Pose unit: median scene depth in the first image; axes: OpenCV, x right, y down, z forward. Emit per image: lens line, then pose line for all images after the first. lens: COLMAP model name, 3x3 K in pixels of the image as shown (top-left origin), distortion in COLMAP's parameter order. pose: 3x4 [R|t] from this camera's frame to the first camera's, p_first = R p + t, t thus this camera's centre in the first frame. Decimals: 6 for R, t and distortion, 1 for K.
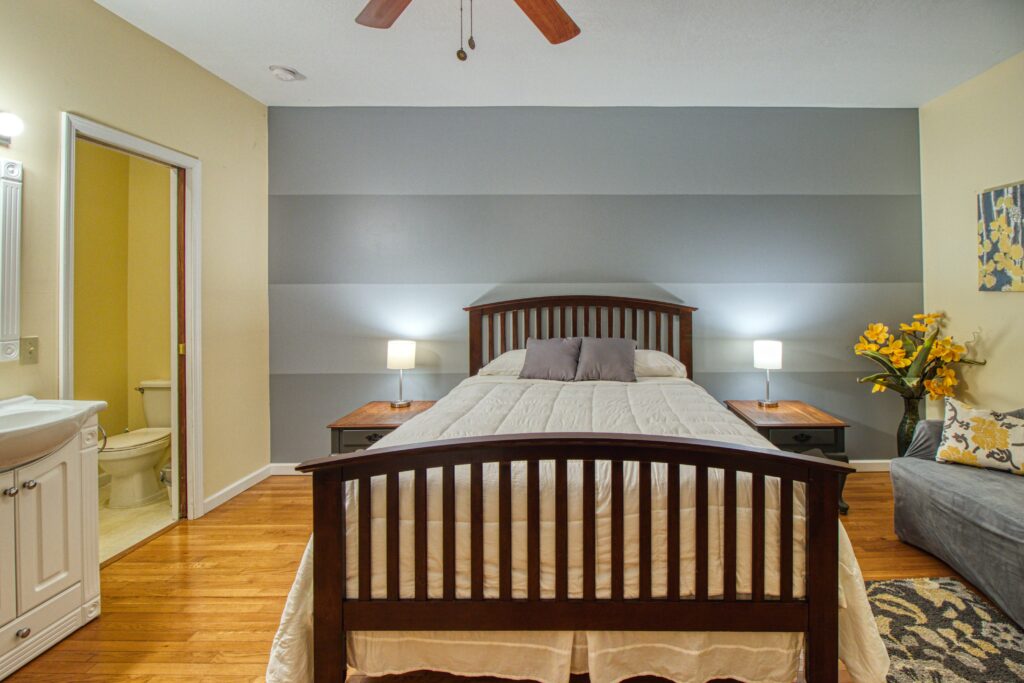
lens RADIAL K [[498.3, 0, 568.3], [0, 498.3, 288.9], [0, 0, 1]] dist [-0.001802, -0.006423]
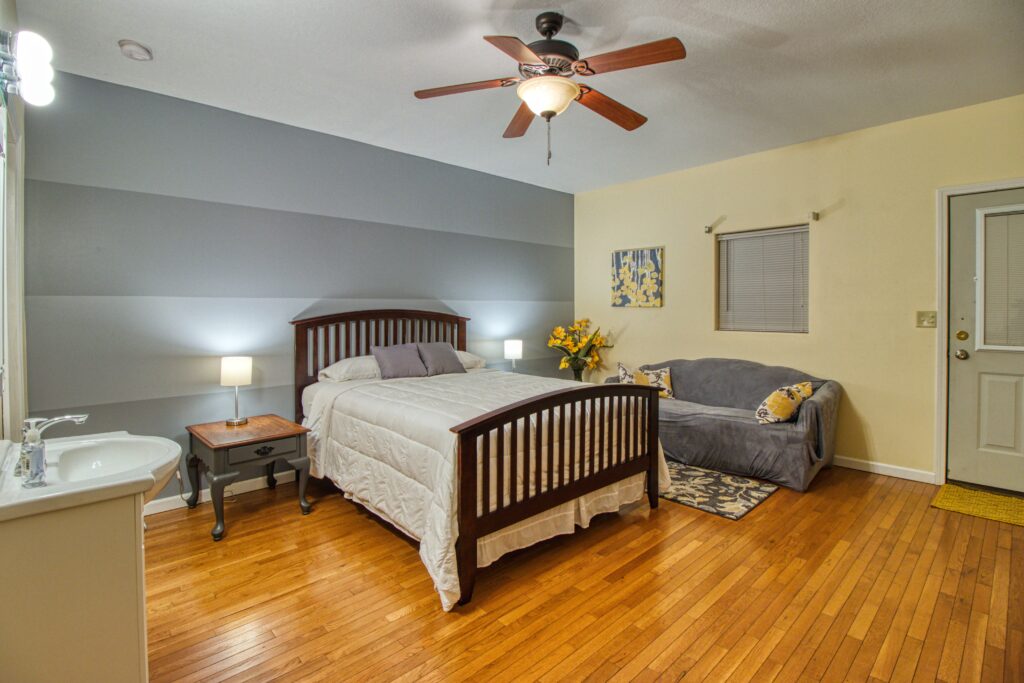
lens RADIAL K [[498.3, 0, 486.1], [0, 498.3, 313.8], [0, 0, 1]] dist [-0.001802, -0.006423]
pose [[0.748357, -0.007352, 0.663256, -0.677544], [-0.006089, 0.999820, 0.017953, 0.001045], [-0.663268, -0.017473, 0.748178, -0.048227]]
